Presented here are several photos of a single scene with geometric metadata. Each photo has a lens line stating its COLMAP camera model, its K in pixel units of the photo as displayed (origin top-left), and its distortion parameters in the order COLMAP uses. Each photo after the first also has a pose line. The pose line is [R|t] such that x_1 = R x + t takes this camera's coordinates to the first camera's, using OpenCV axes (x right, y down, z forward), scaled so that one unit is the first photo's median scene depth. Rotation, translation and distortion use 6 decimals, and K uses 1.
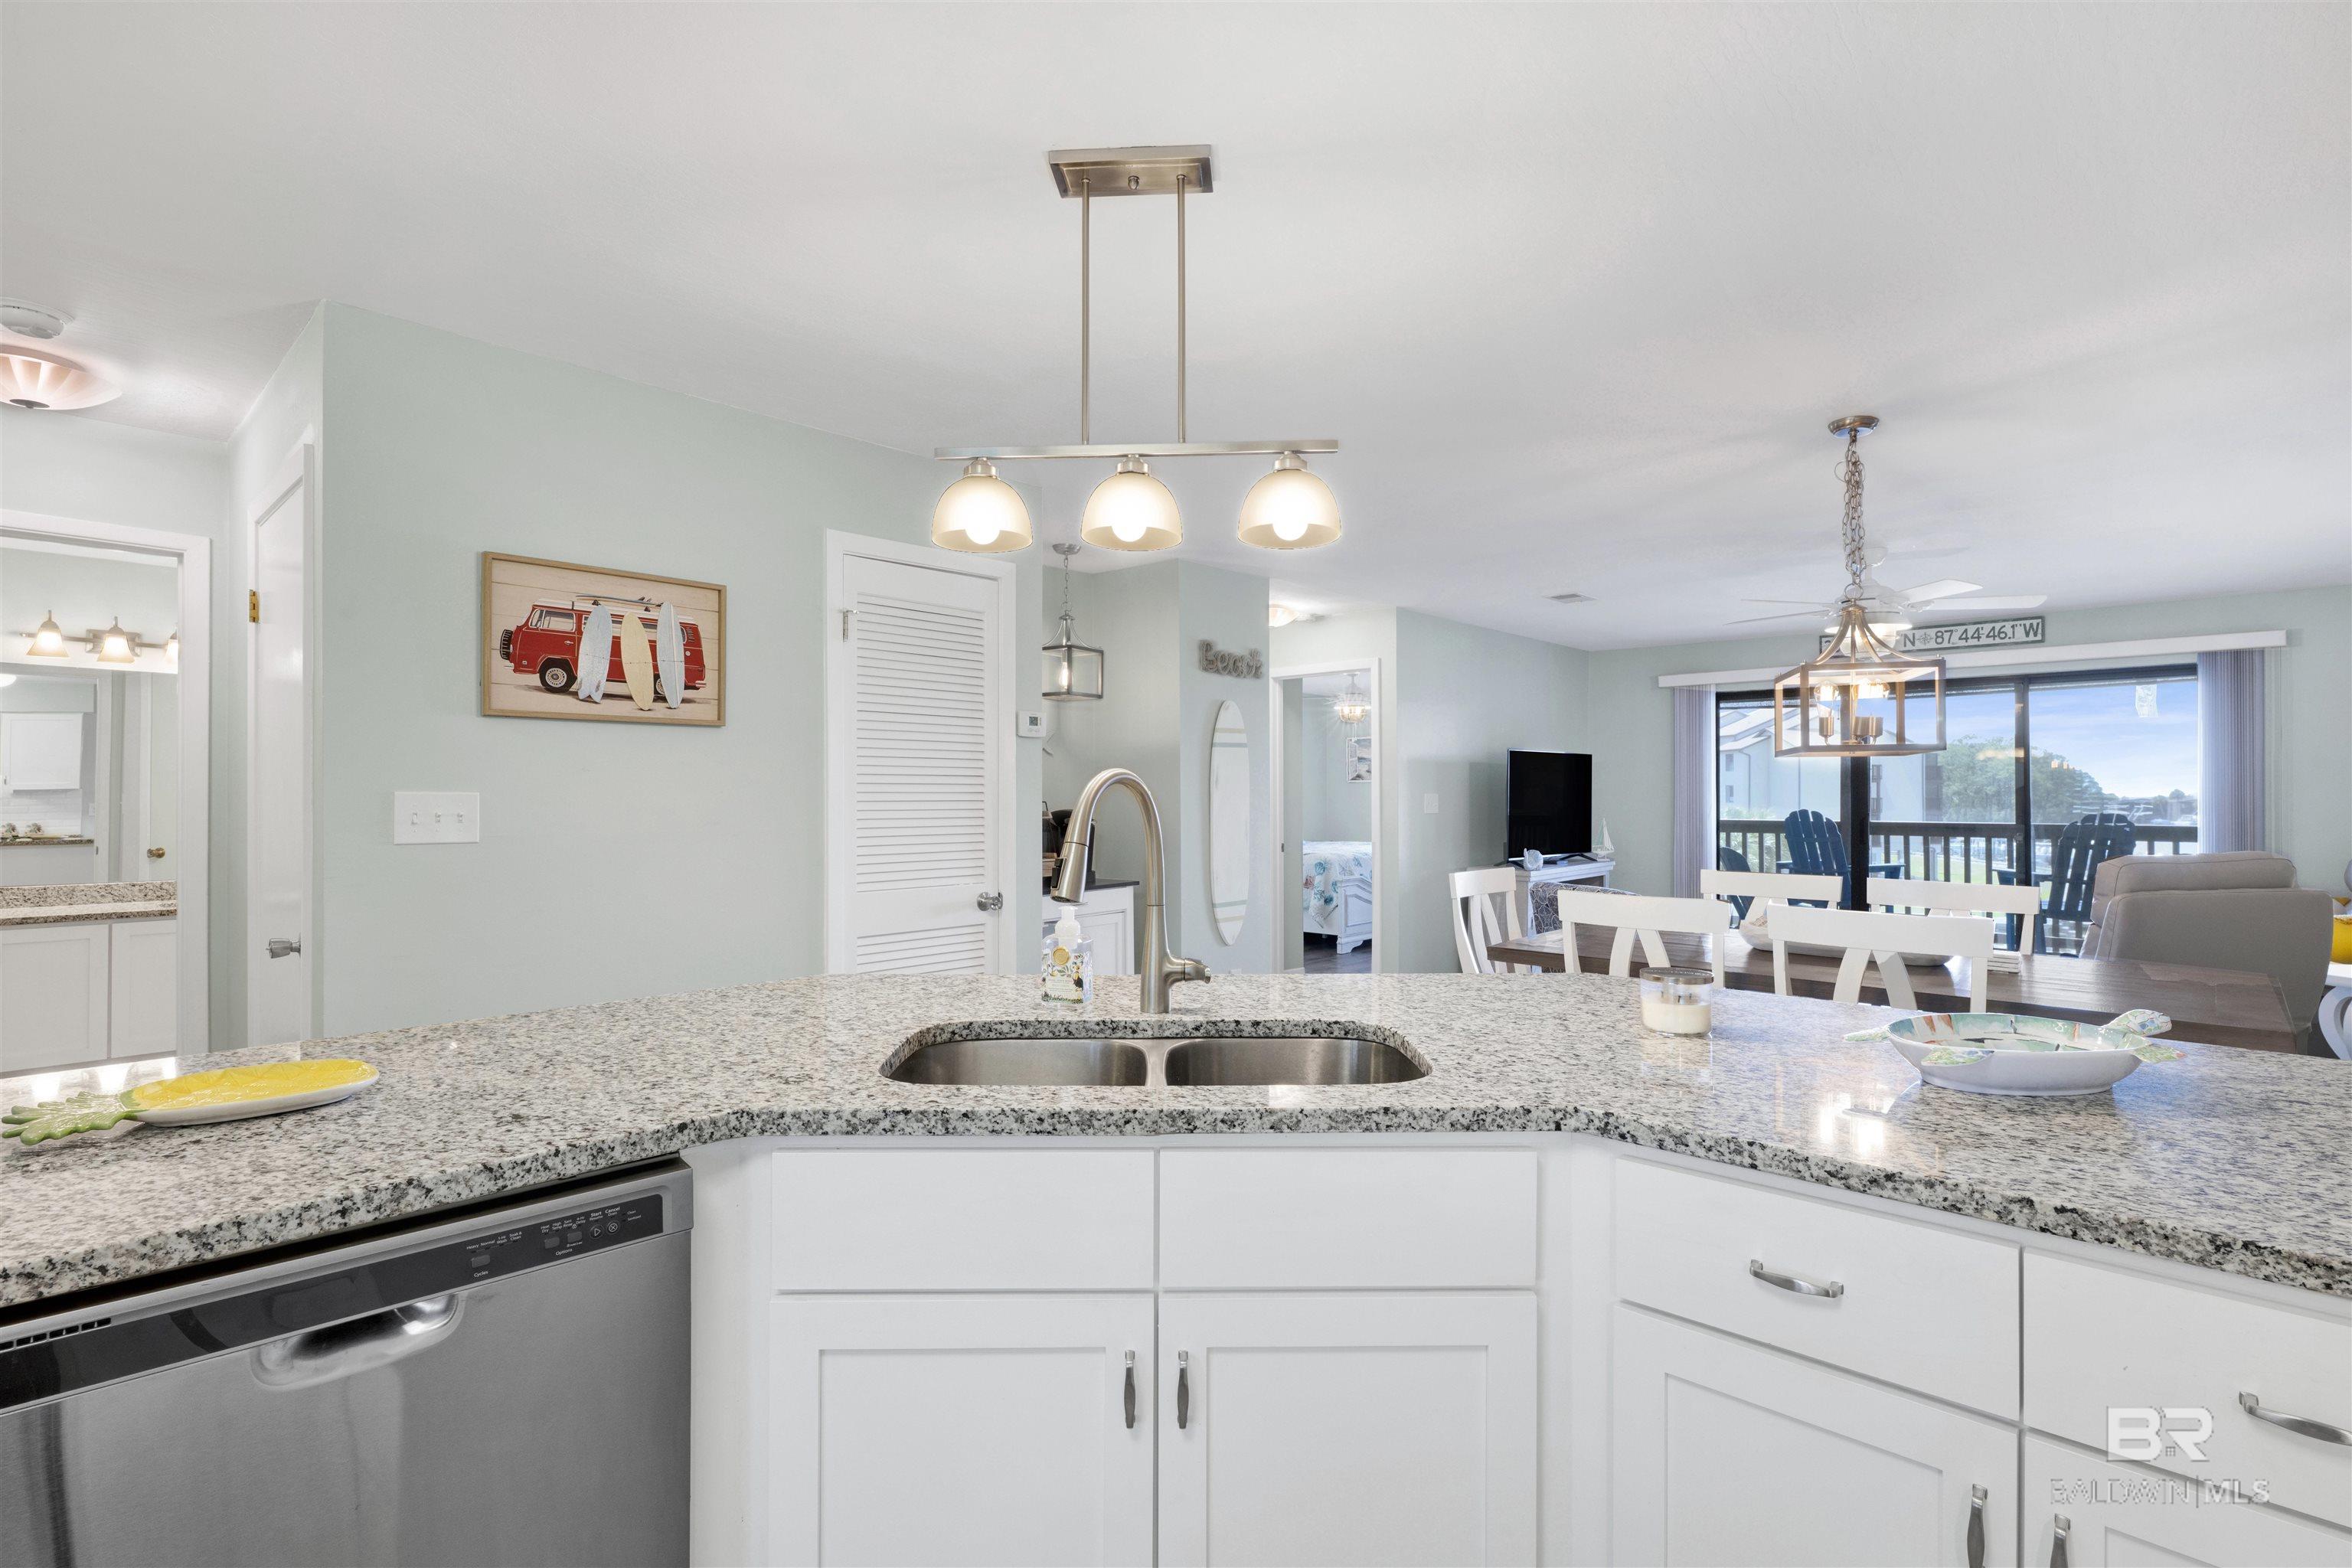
lens RADIAL K [[1085.3, 0, 1175.0], [0, 1085.3, 784.1], [0, 0, 1]] dist [-0.003466, 0.001205]
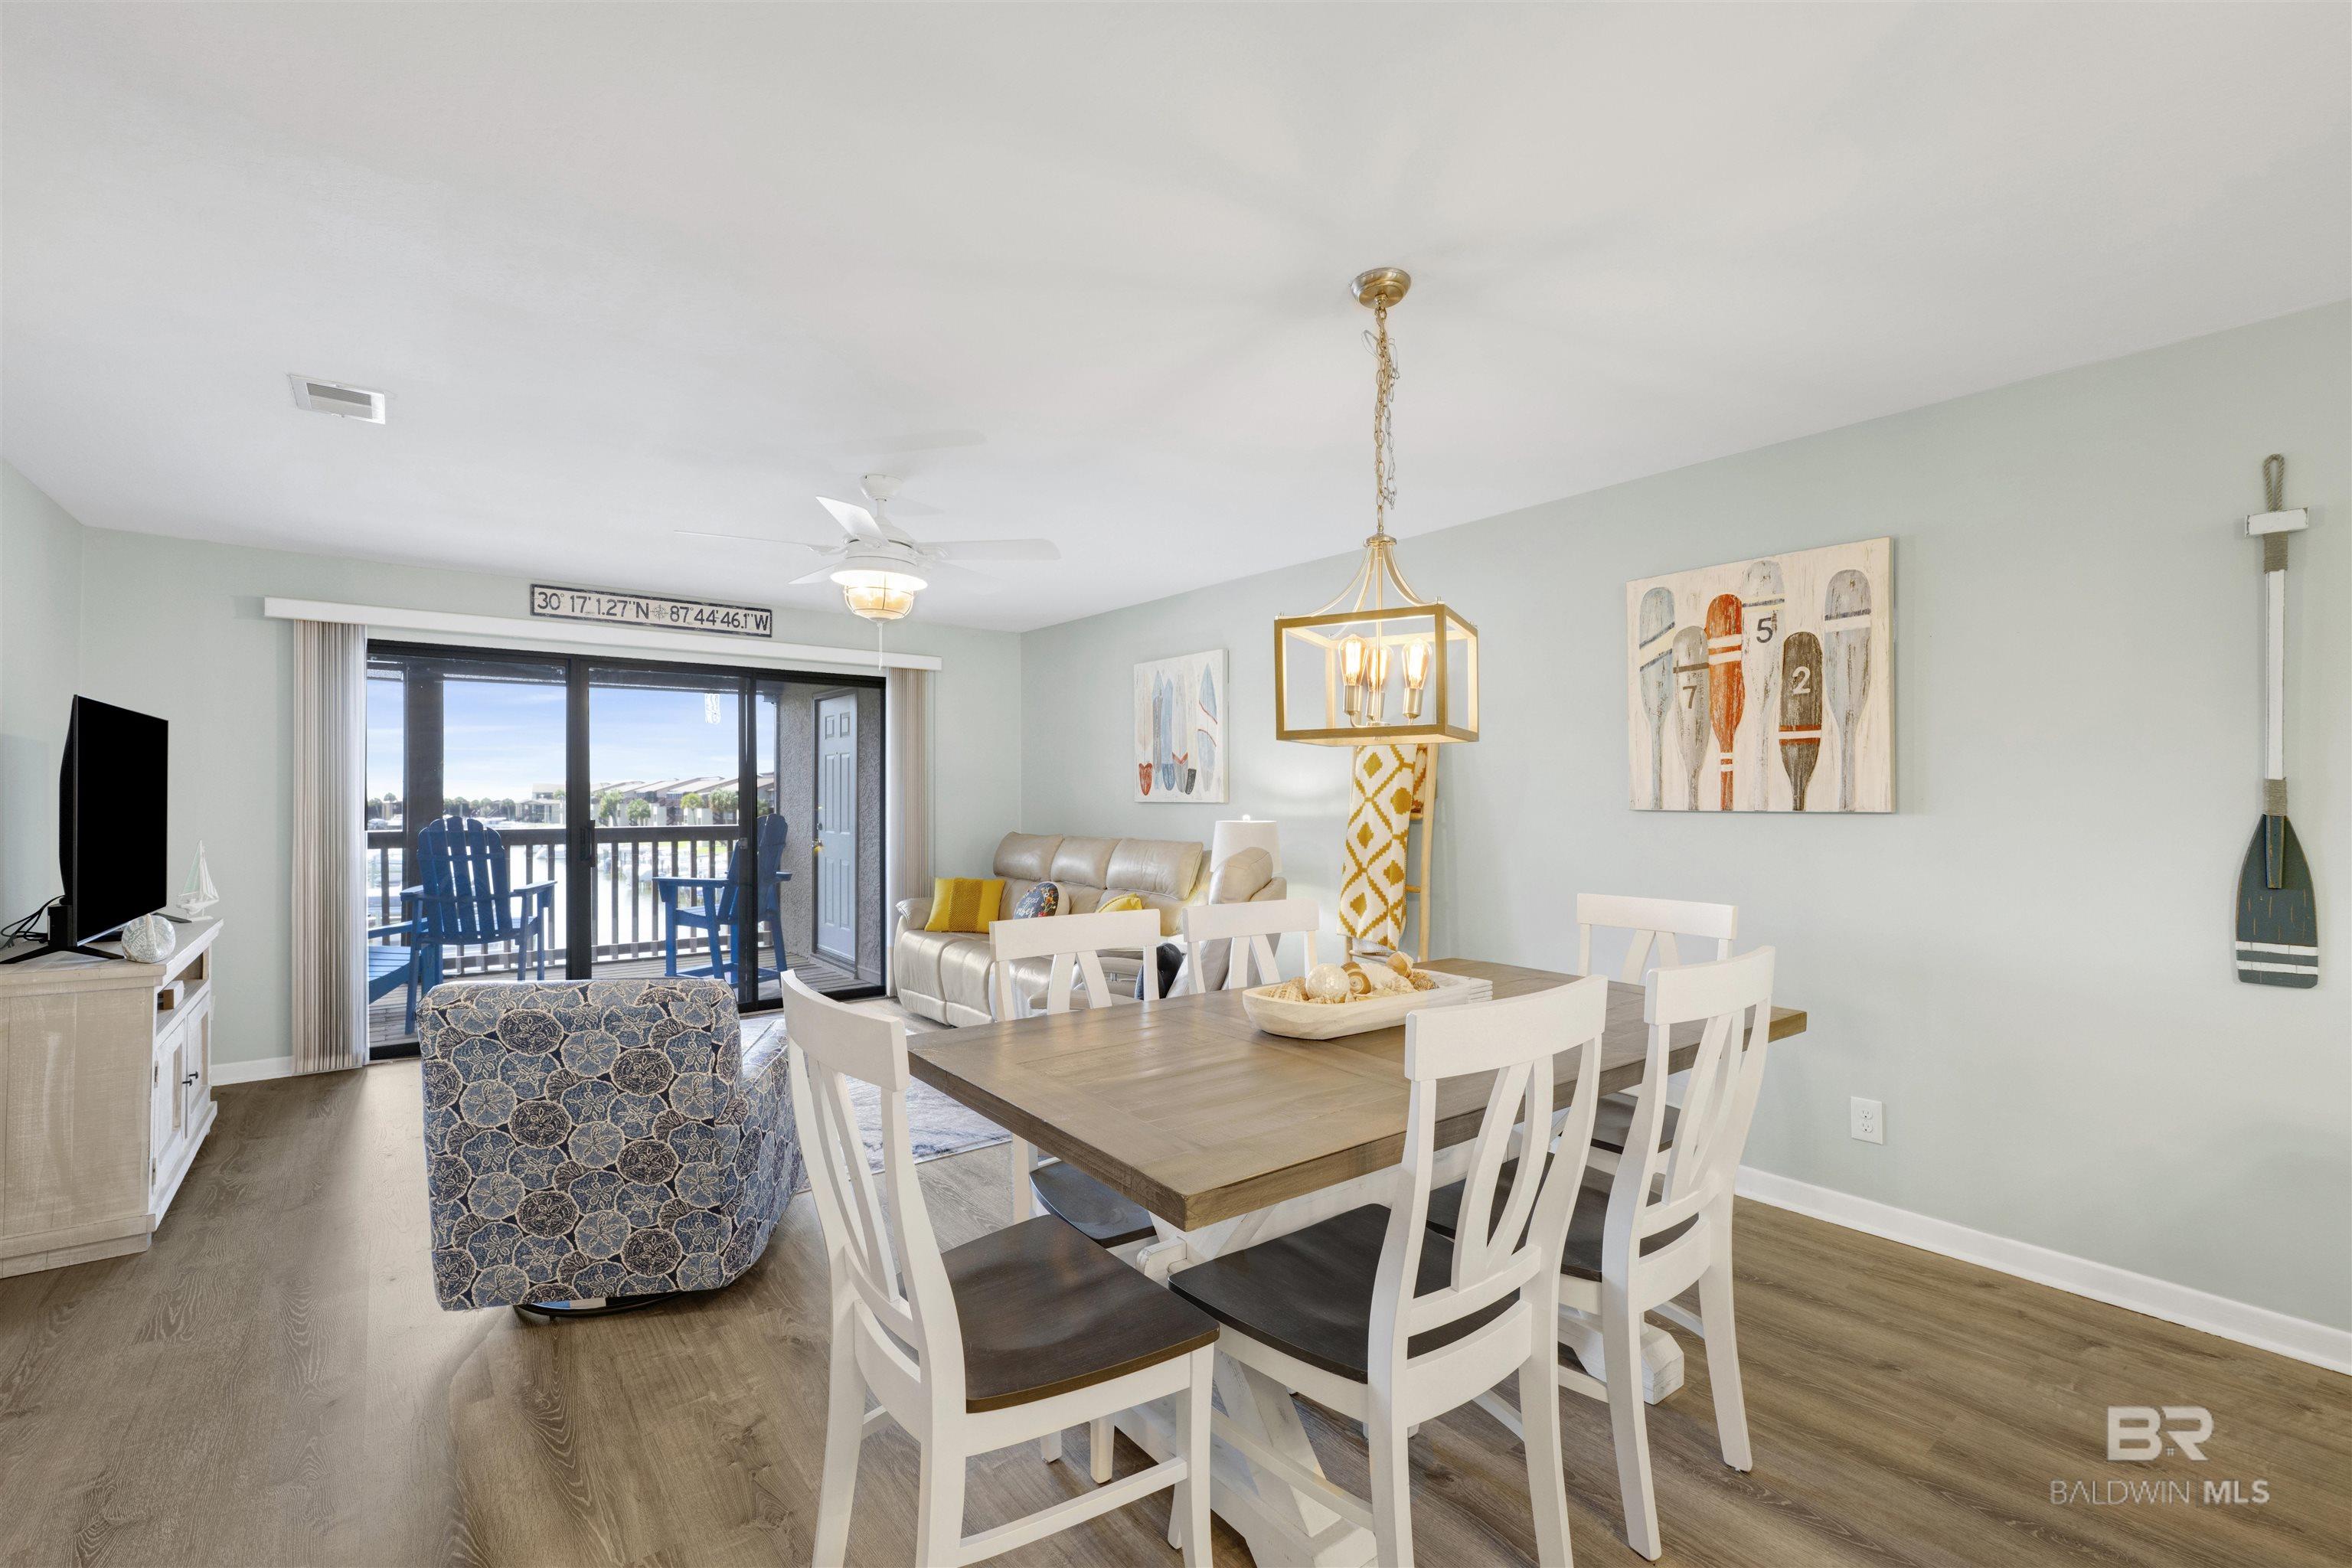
lens RADIAL K [[1013.3, 0, 1157.6], [0, 1013.3, 795.3], [0, 0, 1]] dist [-0.000989, 0.000631]
pose [[0.162416, -0.001407, 0.986721, -0.075209], [-0.007382, 0.999969, 0.002641, 0.008285], [-0.986695, -0.007713, 0.162401, 1.118842]]
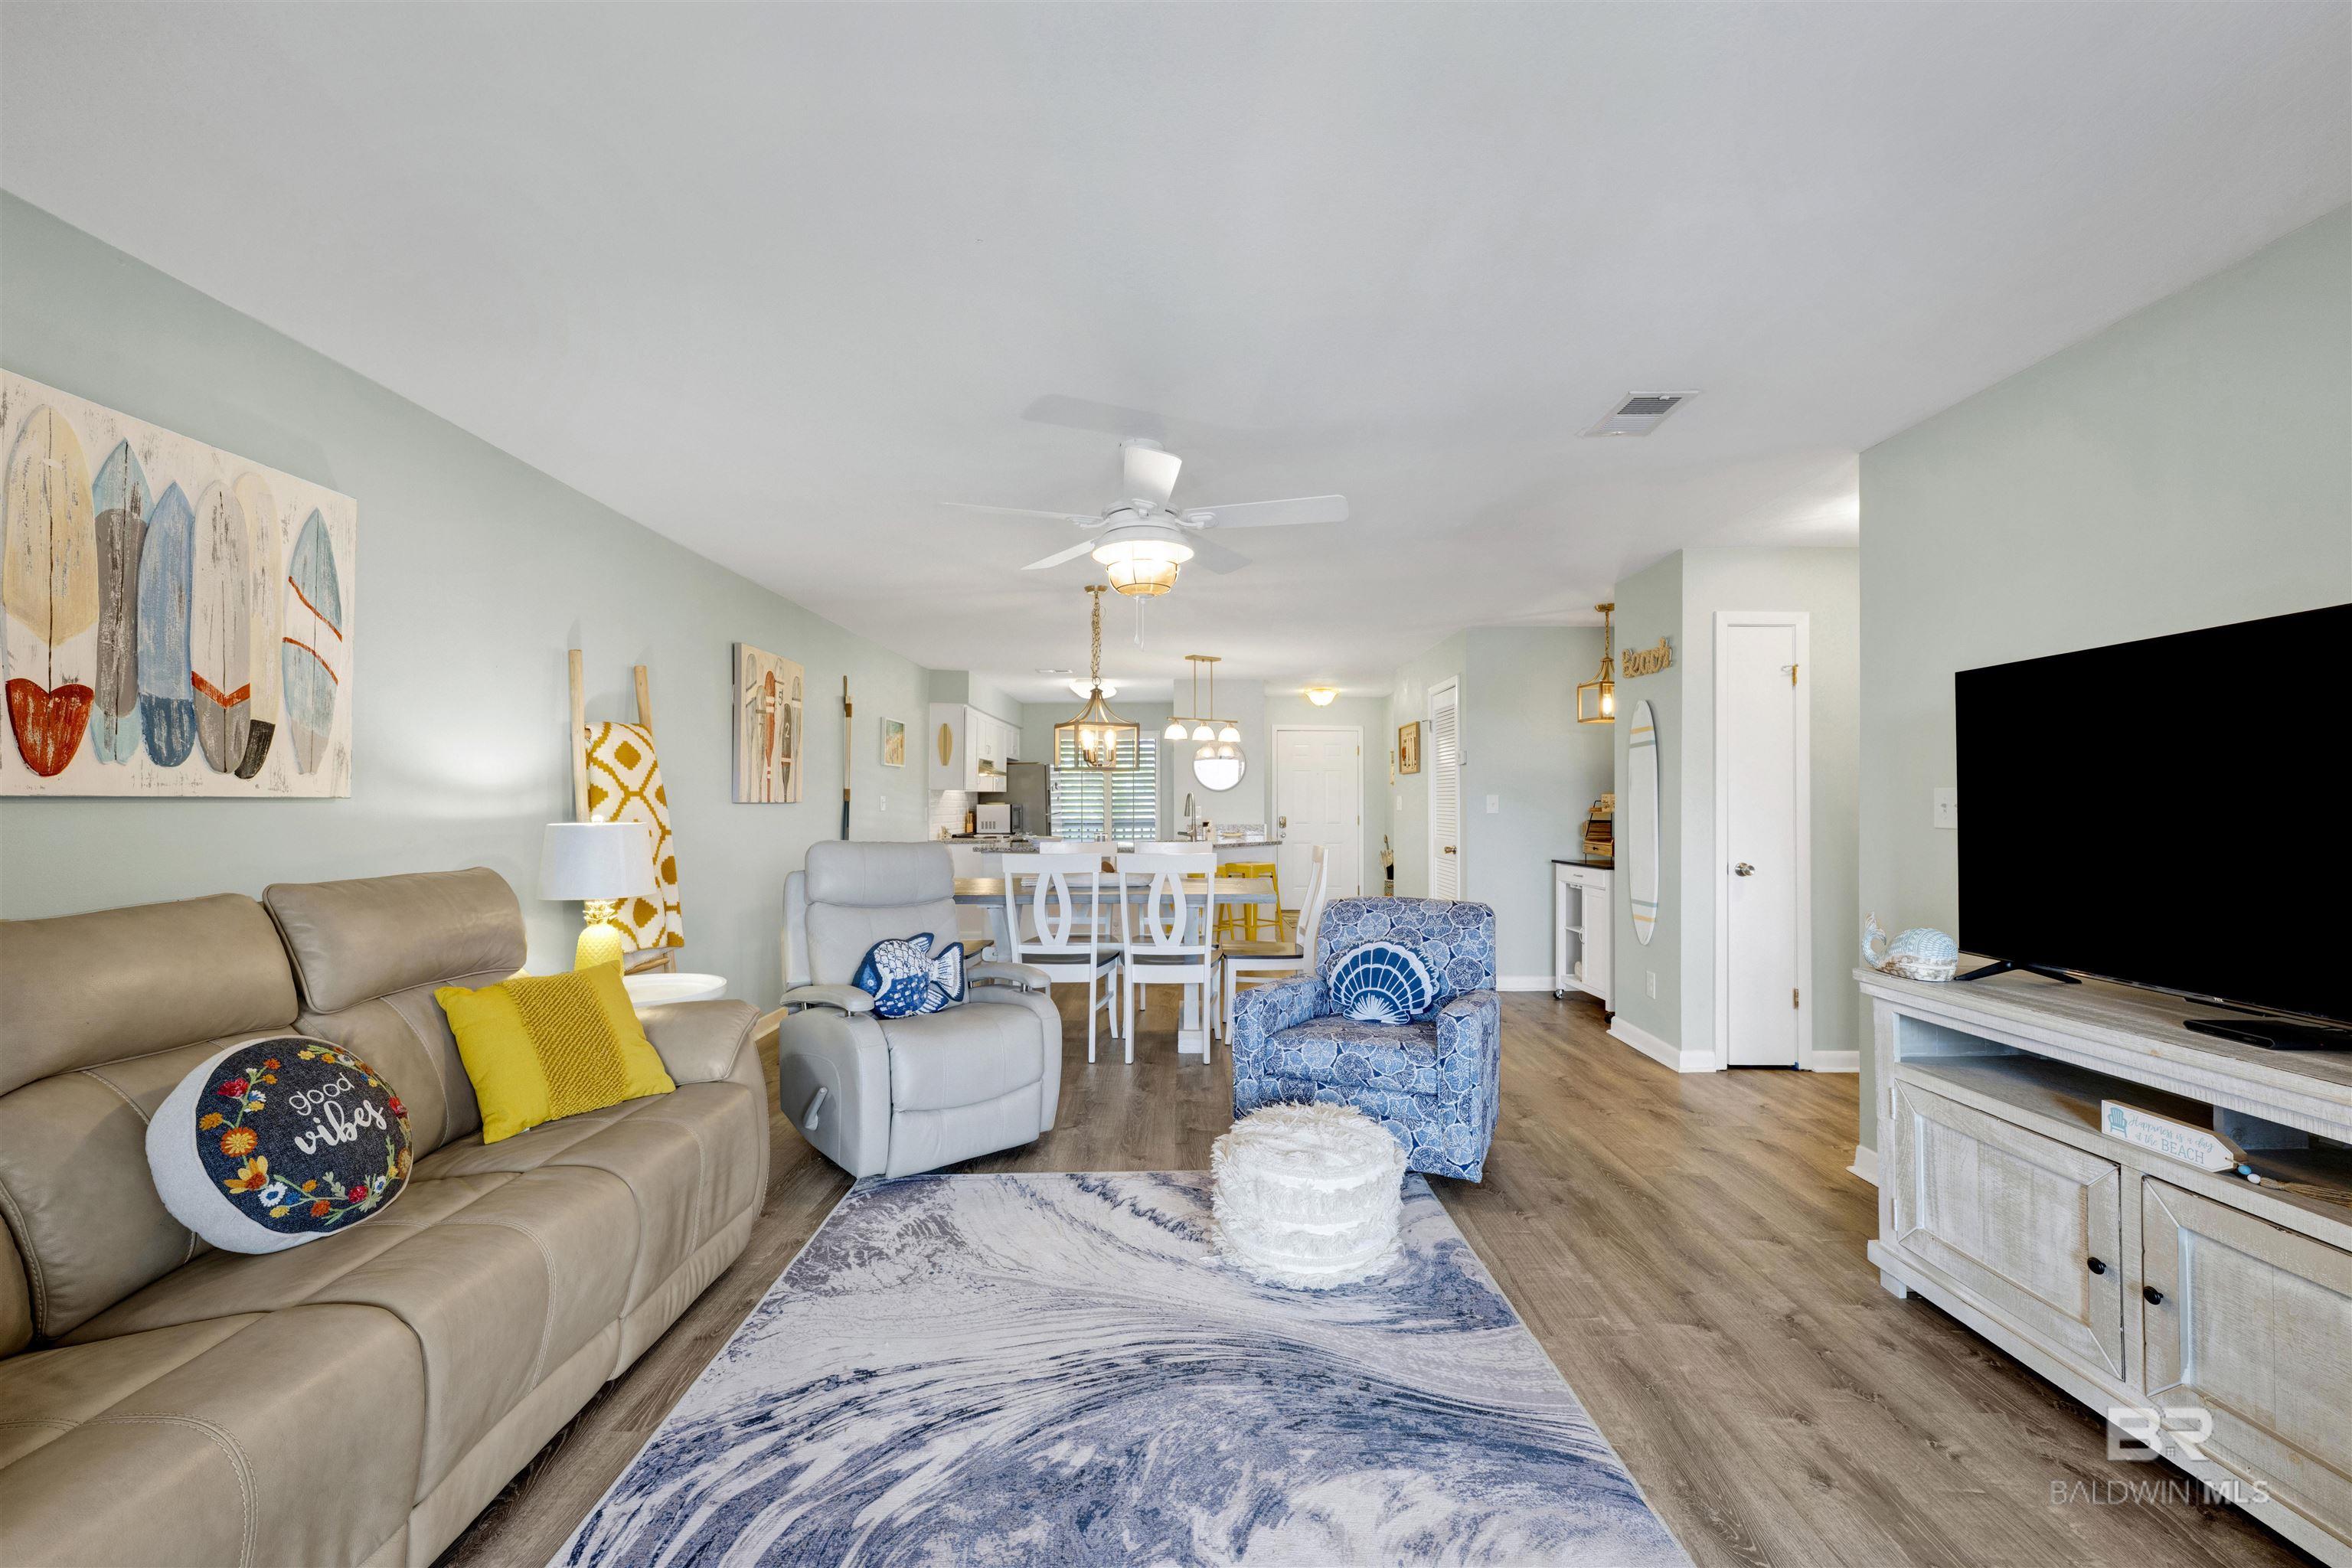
lens RADIAL K [[951.9, 0, 1184.9], [0, 951.9, 790.0], [0, 0, 1]] dist [-0.001260, 0.000638]
pose [[-0.723533, -0.008782, -0.690234, 1.779745], [0.006919, 0.999777, -0.019974, 0.040844], [0.690255, -0.019227, -0.723311, 2.449060]]
